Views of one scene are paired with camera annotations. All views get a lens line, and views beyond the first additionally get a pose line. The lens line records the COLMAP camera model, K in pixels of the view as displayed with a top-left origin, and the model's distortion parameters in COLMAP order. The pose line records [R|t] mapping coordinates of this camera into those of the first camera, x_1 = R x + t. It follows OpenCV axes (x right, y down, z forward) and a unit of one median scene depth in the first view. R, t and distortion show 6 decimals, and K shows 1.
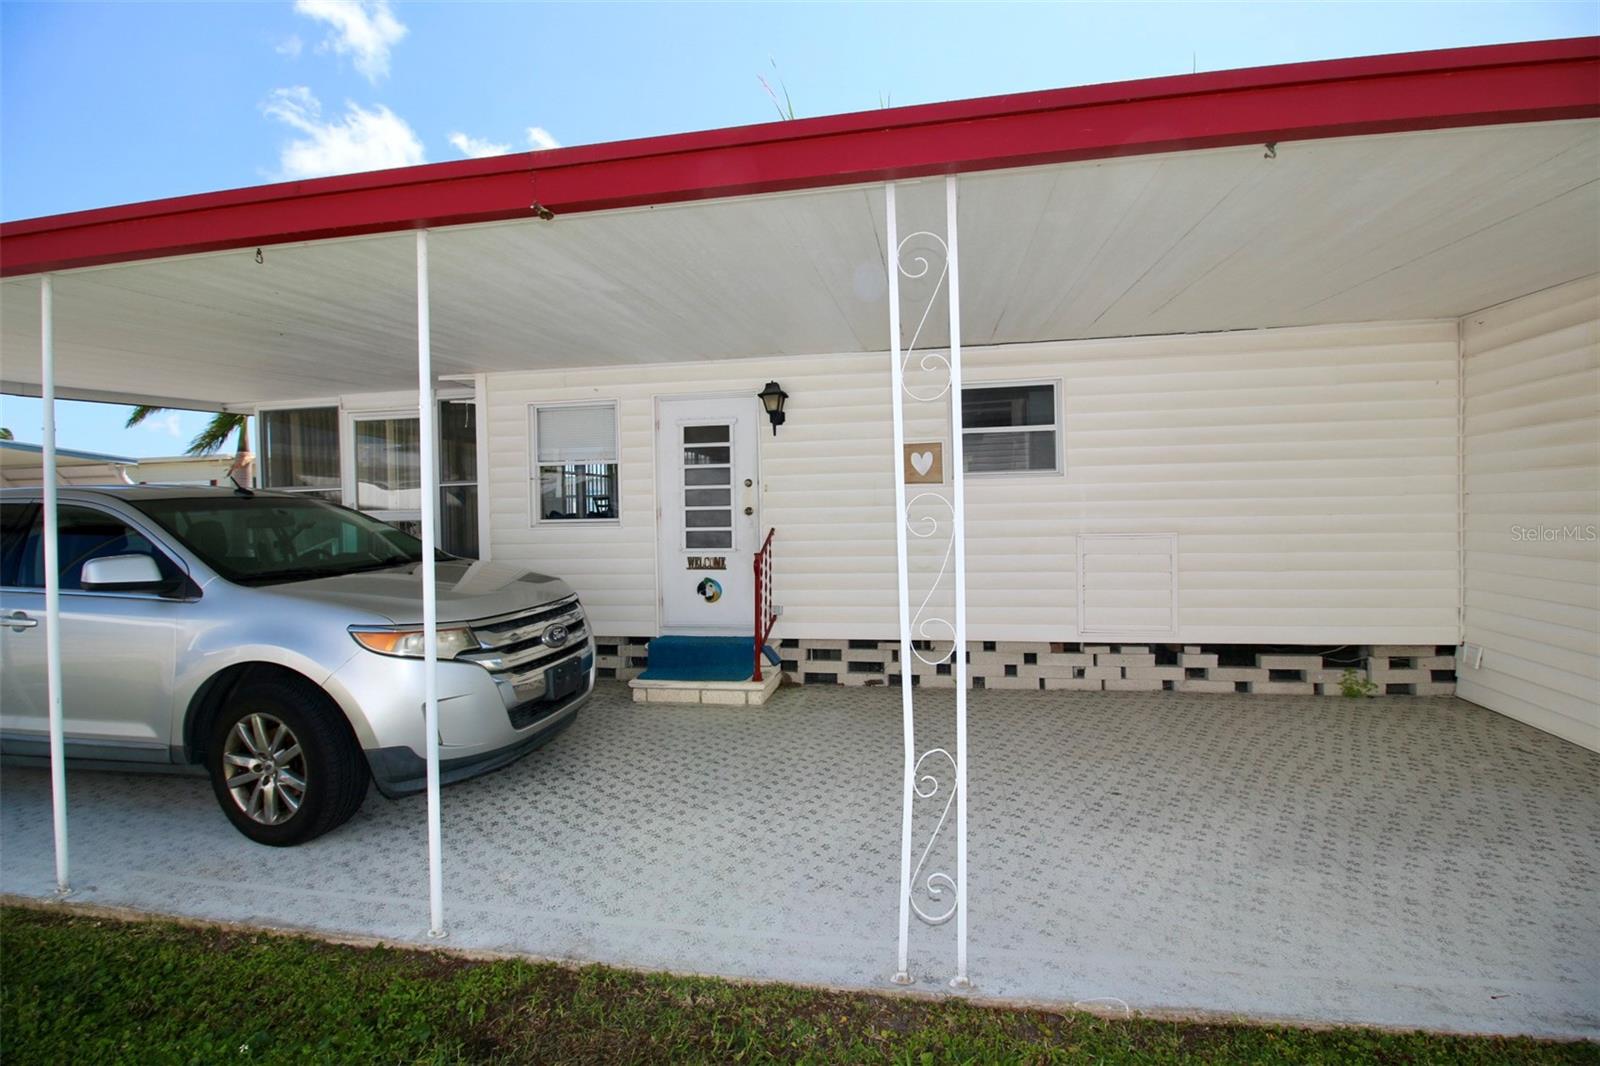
lens RADIAL K [[752.9, 0, 806.3], [0, 752.9, 514.1], [0, 0, 1]] dist [0.000931, -0.013136]
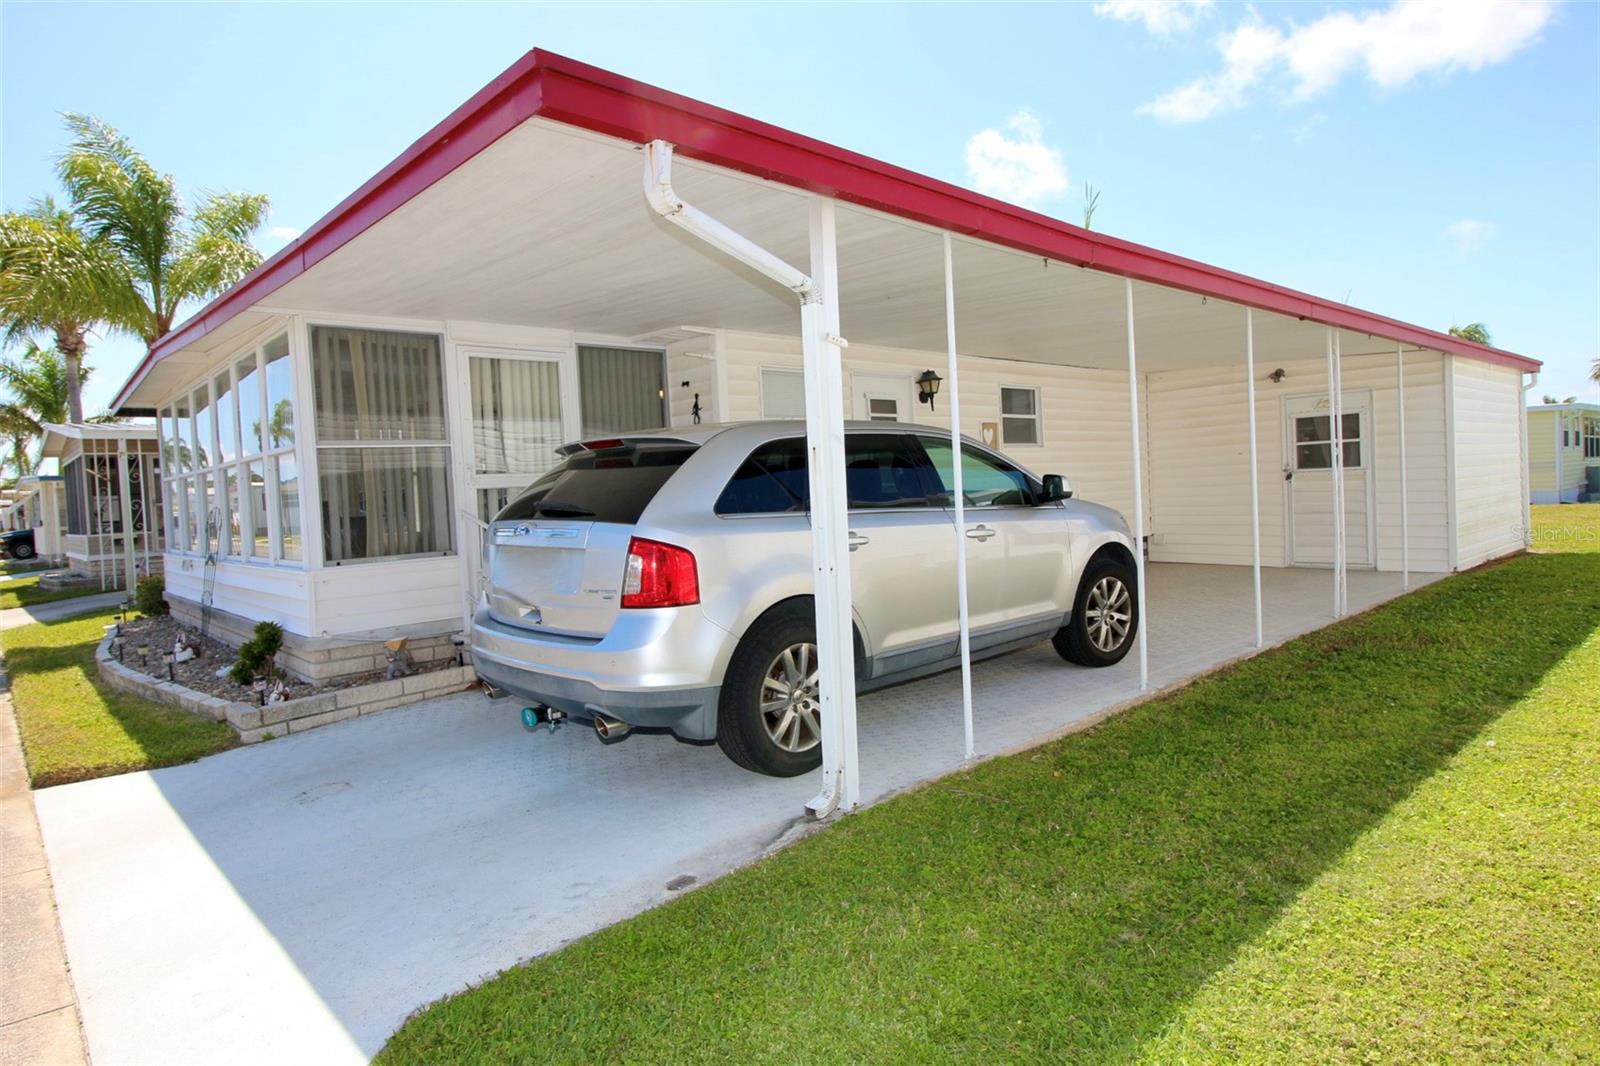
lens RADIAL K [[908.3, 0, 808.0], [0, 908.3, 510.5], [0, 0, 1]] dist [0.006465, -0.013011]
pose [[0.602767, -0.026452, 0.797479, -1.498412], [0.039151, 0.999227, 0.003552, 0.058958], [-0.796956, 0.029081, 0.603337, 0.217039]]
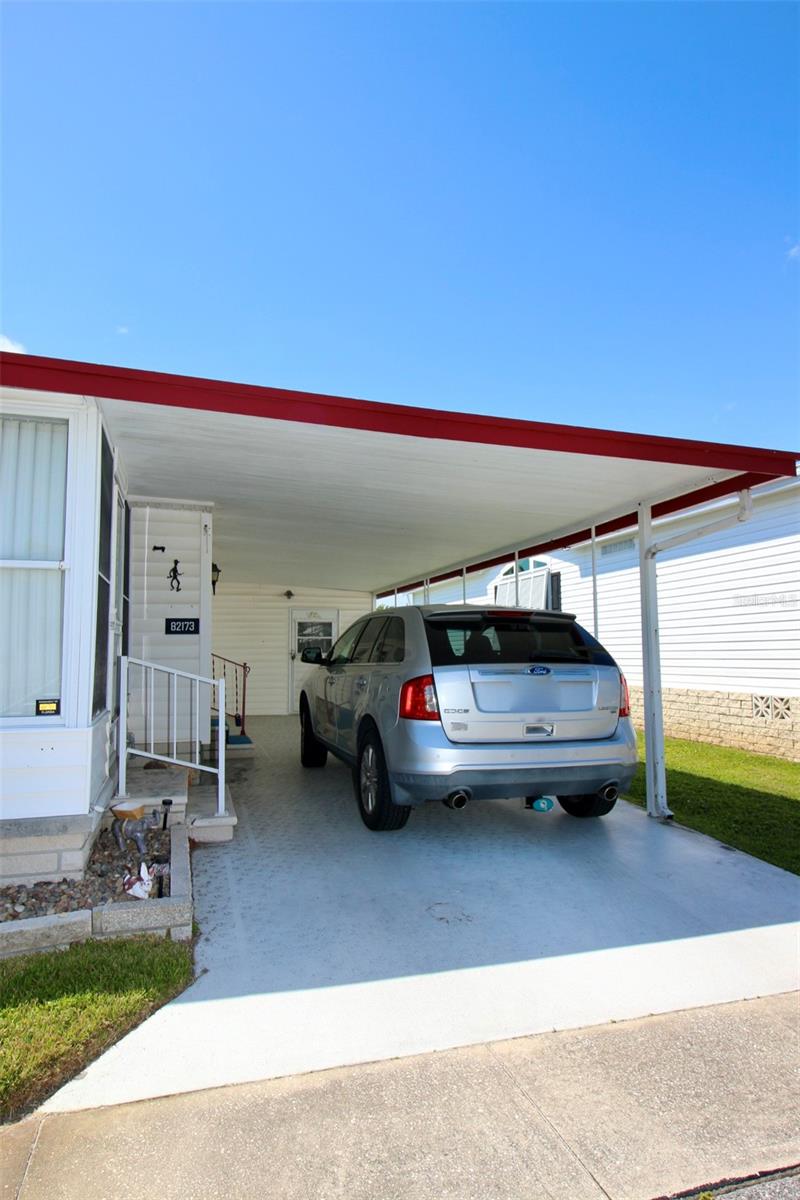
lens RADIAL K [[726.6, 0, 400.0], [0, 726.6, 600.0], [0, 0, 1]] dist [-0.003114, -0.001250]
pose [[-0.449283, 0.083666, 0.889463, -1.738555], [0.015583, 0.996188, -0.085834, 0.056658], [-0.893253, -0.024703, -0.448874, 1.402803]]
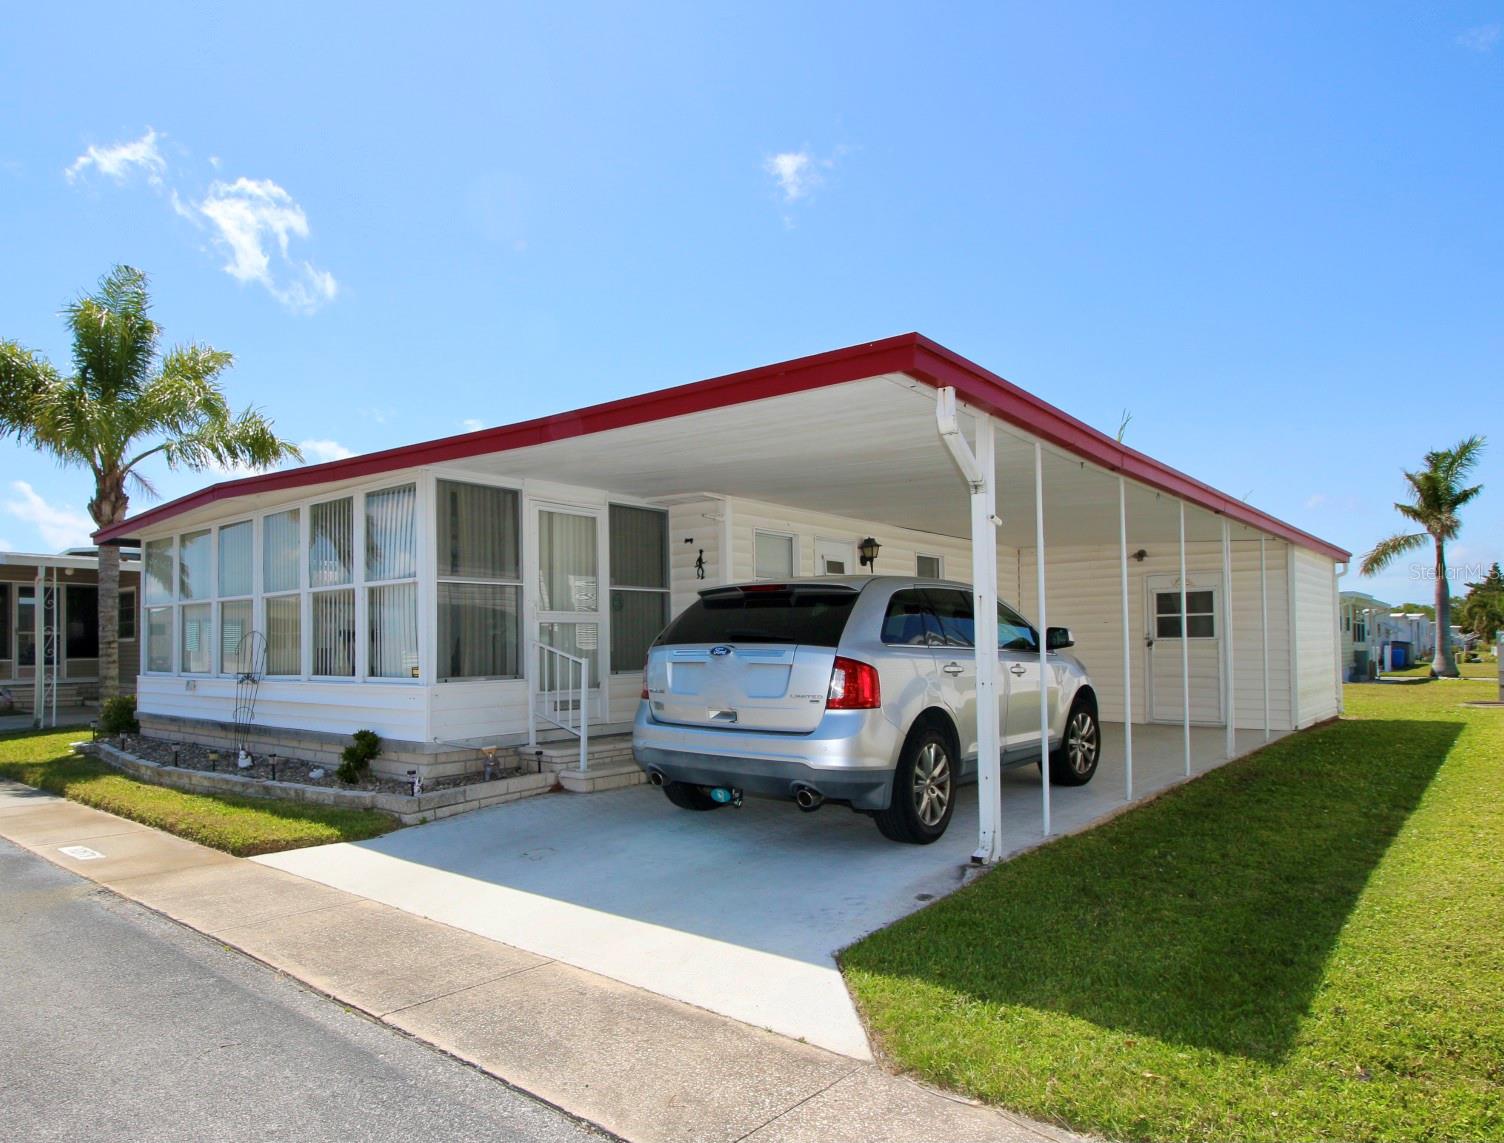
lens RADIAL K [[938.4, 0, 627.9], [0, 938.4, 622.1], [0, 0, 1]] dist [-0.008115, -0.002866]
pose [[0.547181, 0.037991, 0.836152, -1.947750], [0.002741, 0.998883, -0.047179, 0.085572], [-0.837010, 0.028107, 0.546466, 0.389971]]
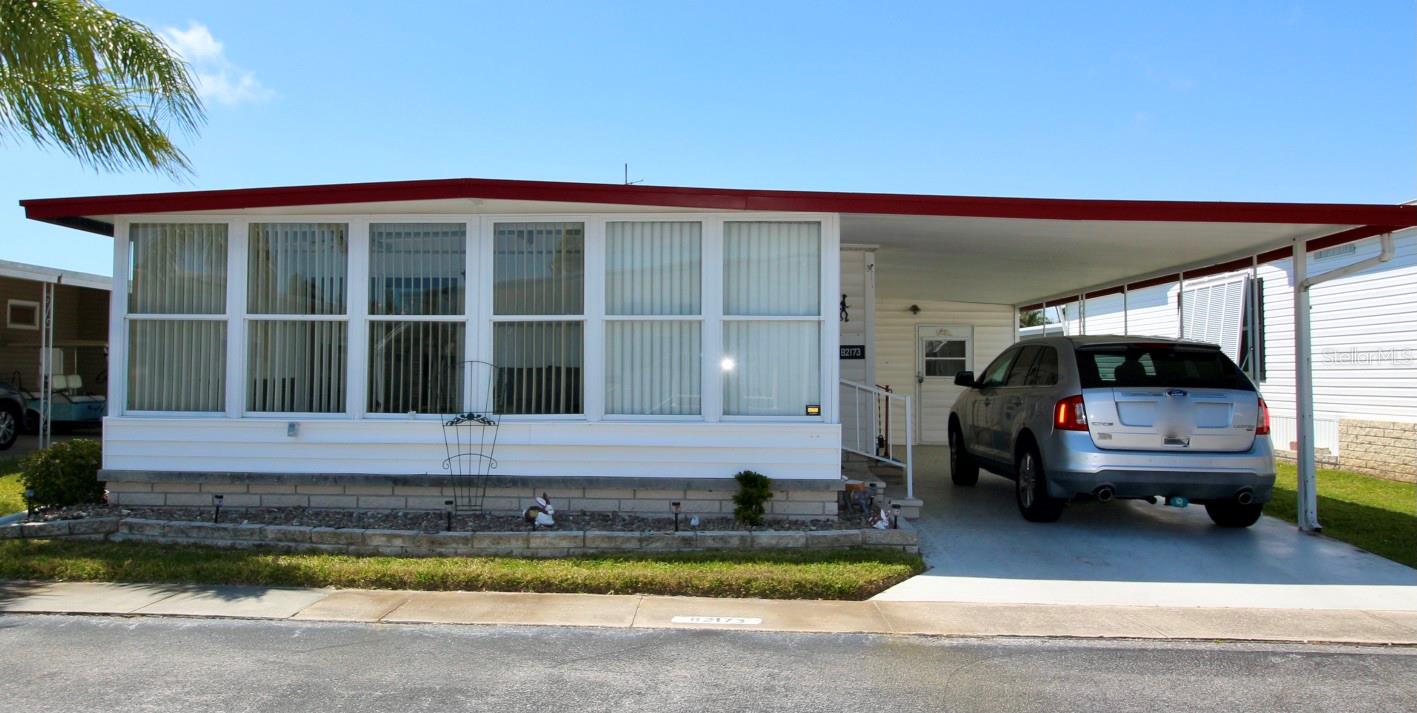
lens RADIAL K [[1063.4, 0, 647.6], [0, 1063.4, 325.4], [0, 0, 1]] dist [-0.004188, -0.002771]
pose [[-0.108447, 0.061602, 0.992192, -2.489091], [0.000126, 0.998079, -0.061954, 0.065891], [-0.994102, -0.006594, -0.108246, 1.794902]]
